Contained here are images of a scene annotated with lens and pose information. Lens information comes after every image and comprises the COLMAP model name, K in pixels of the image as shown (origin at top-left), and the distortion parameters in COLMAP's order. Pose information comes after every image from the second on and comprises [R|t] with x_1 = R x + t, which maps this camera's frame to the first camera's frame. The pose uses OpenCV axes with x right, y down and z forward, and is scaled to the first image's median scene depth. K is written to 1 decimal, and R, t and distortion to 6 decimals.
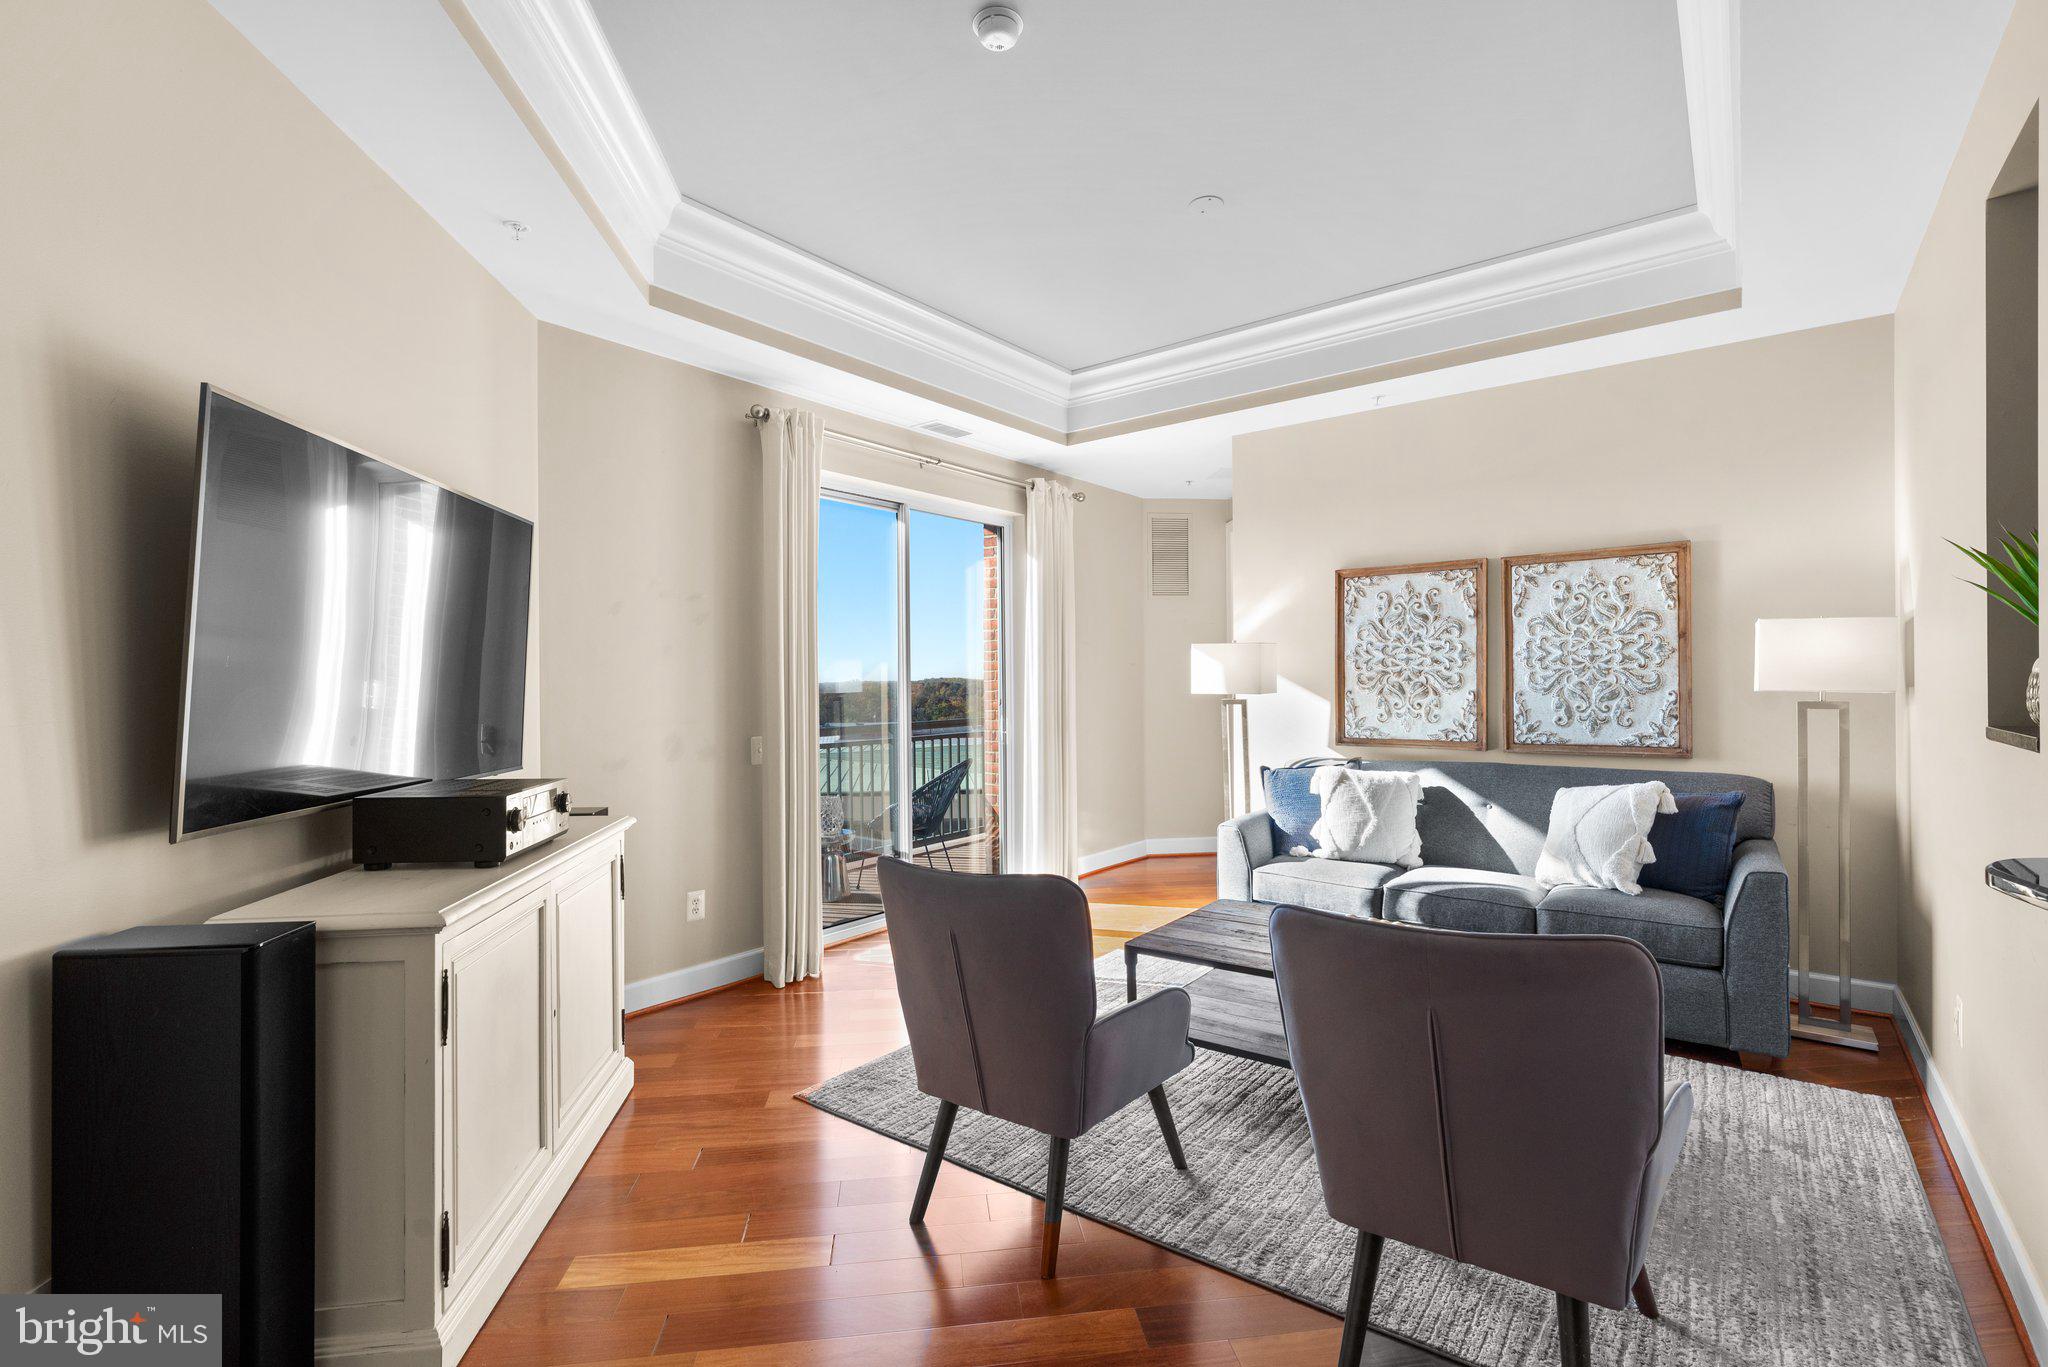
lens RADIAL K [[936.7, 0, 1023.8], [0, 936.7, 688.5], [0, 0, 1]] dist [0.004178, 0.001111]
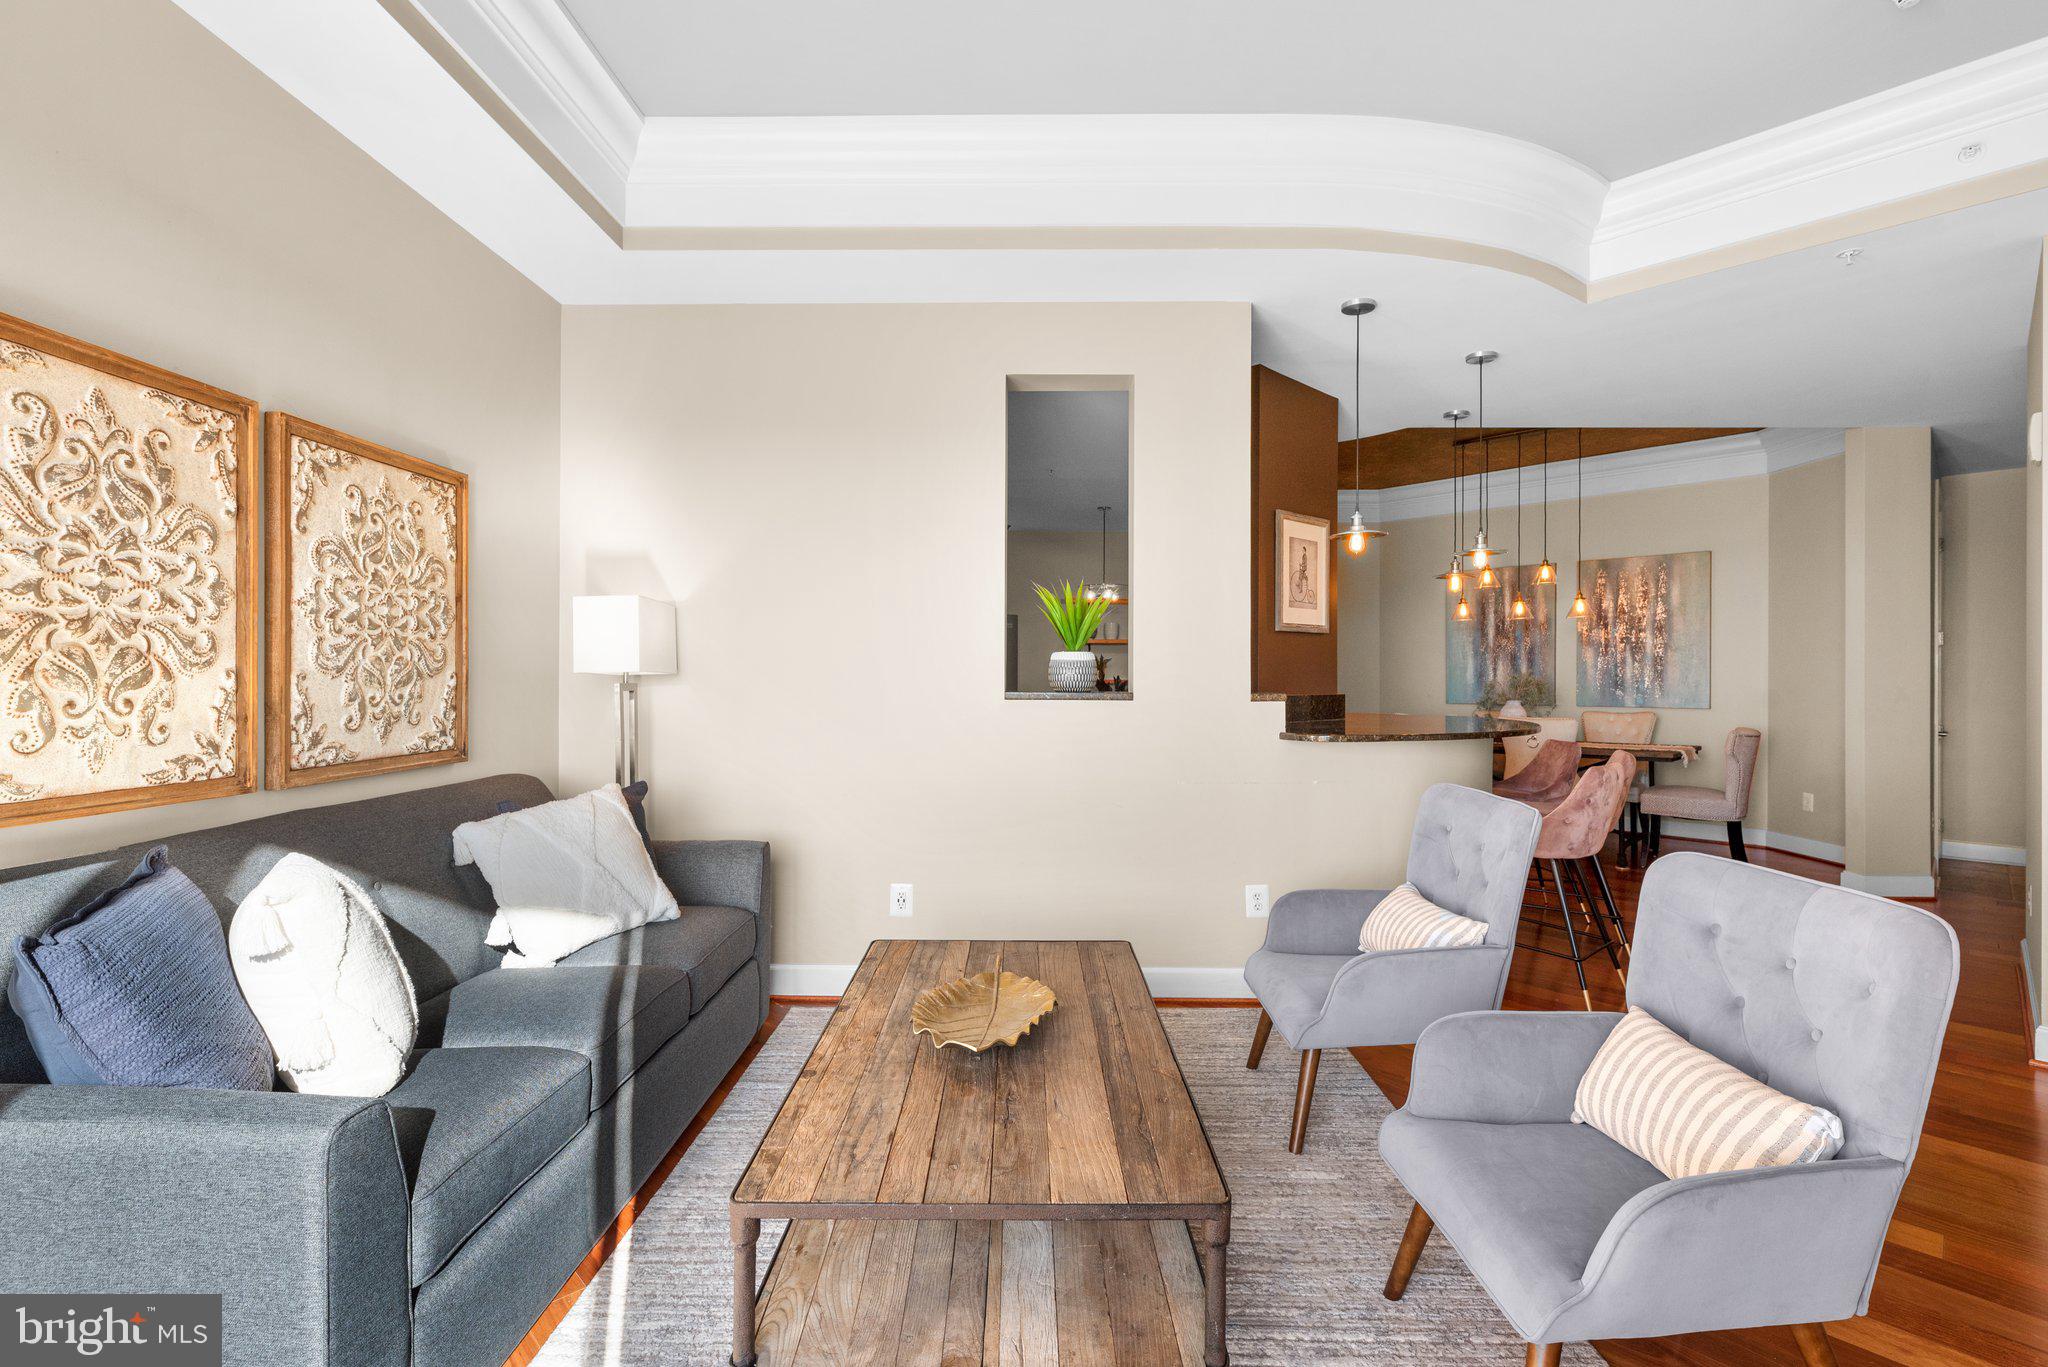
lens RADIAL K [[936.7, 0, 1015.8], [0, 936.7, 670.4], [0, 0, 1]] dist [0.004178, 0.001111]
pose [[-0.614044, 0.004556, 0.789258, -0.143231], [-0.005288, 0.999937, -0.009886, 0.005219], [-0.789254, -0.010245, -0.613982, 0.977667]]
